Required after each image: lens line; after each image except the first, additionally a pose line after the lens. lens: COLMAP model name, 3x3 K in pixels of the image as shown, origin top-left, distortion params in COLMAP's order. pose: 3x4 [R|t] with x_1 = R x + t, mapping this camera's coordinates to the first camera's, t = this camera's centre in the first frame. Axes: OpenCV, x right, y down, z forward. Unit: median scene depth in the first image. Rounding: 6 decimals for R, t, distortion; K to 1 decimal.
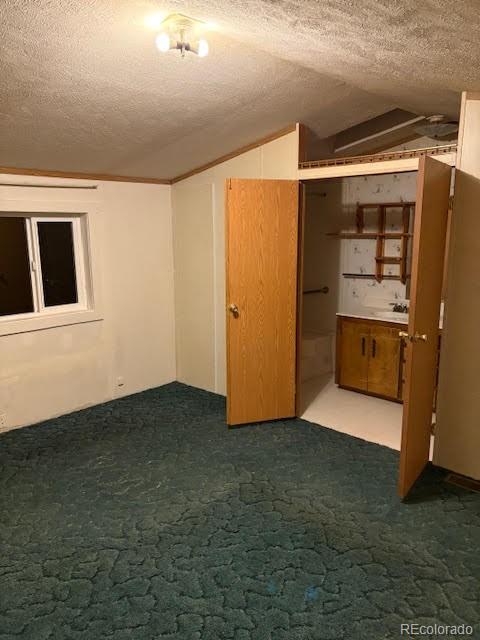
lens RADIAL K [[502.7, 0, 240.0], [0, 502.7, 320.0], [0, 0, 1]] dist [0.037533, -0.054473]
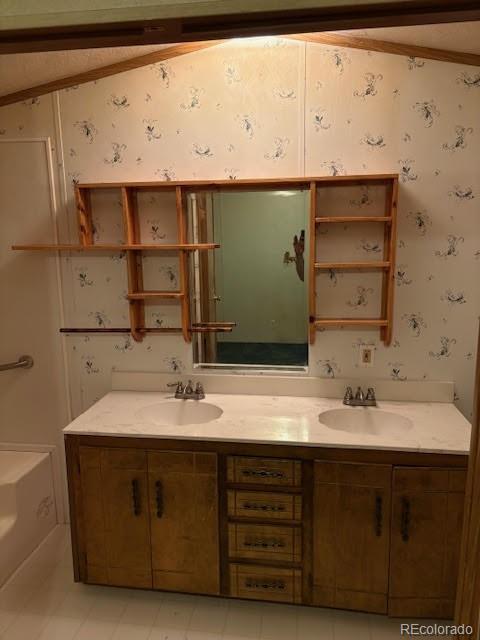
lens RADIAL K [[502.7, 0, 240.0], [0, 502.7, 320.0], [0, 0, 1]] dist [0.037533, -0.054473]
pose [[0.823193, -0.107189, 0.557552, 0.082221], [0.108786, 0.993600, 0.030403, -0.102229], [-0.557242, 0.035626, 0.829585, 0.534531]]
